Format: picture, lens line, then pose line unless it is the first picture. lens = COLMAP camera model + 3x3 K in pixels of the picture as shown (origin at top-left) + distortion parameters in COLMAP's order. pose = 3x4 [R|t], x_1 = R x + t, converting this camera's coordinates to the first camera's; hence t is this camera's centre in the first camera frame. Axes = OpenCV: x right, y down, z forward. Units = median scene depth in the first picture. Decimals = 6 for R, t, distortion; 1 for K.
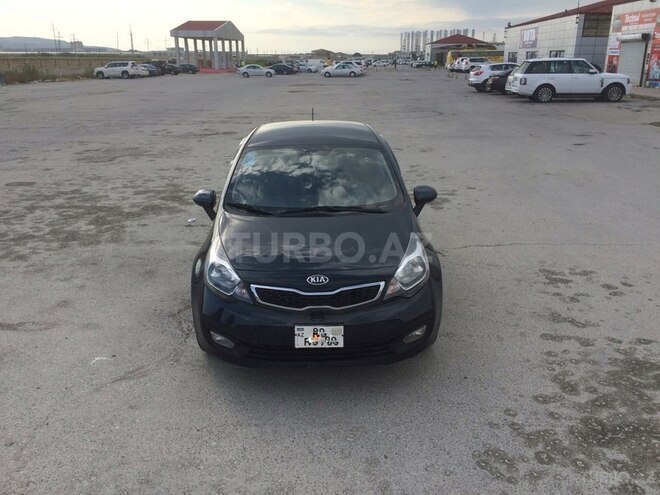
lens RADIAL K [[565.4, 0, 328.4], [0, 565.4, 242.8], [0, 0, 1]] dist [0.082665, -0.116119]
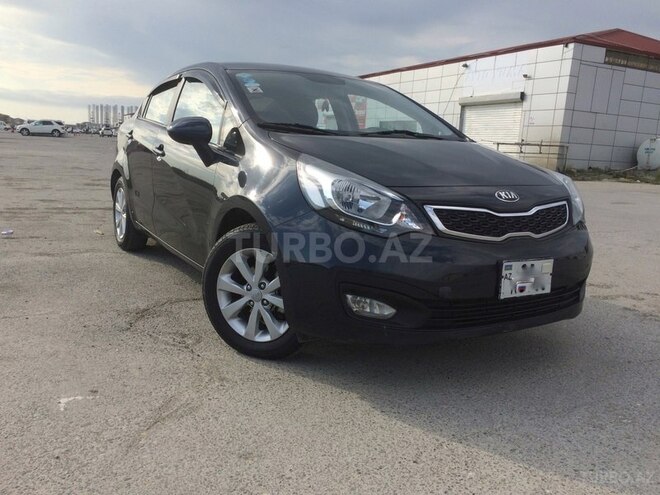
lens RADIAL K [[565.4, 0, 335.8], [0, 565.4, 240.1], [0, 0, 1]] dist [0.082665, -0.116119]
pose [[0.865339, -0.030785, 0.500240, -0.056040], [0.096930, 0.989547, -0.106777, 0.017870], [-0.491724, 0.140887, 0.859278, 0.056023]]
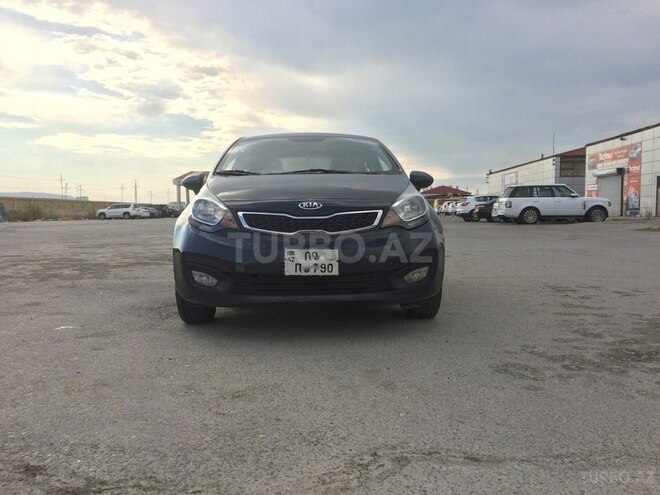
lens RADIAL K [[565.4, 0, 328.7], [0, 565.4, 243.5], [0, 0, 1]] dist [0.082665, -0.116119]
pose [[0.999922, 0.002756, 0.012154, 0.000029], [0.000383, 0.967992, -0.250980, 0.038043], [-0.012457, 0.250965, 0.967916, 0.012101]]
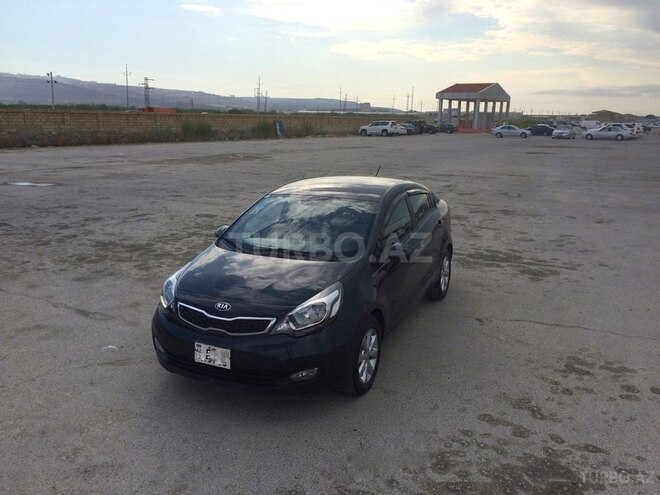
lens RADIAL K [[565.4, 0, 326.1], [0, 565.4, 243.9], [0, 0, 1]] dist [0.082665, -0.116119]
pose [[0.898299, 0.113063, -0.424589, 0.068162], [-0.153132, 0.986300, -0.061339, -0.002220], [0.411837, 0.120119, 0.903306, 0.003134]]
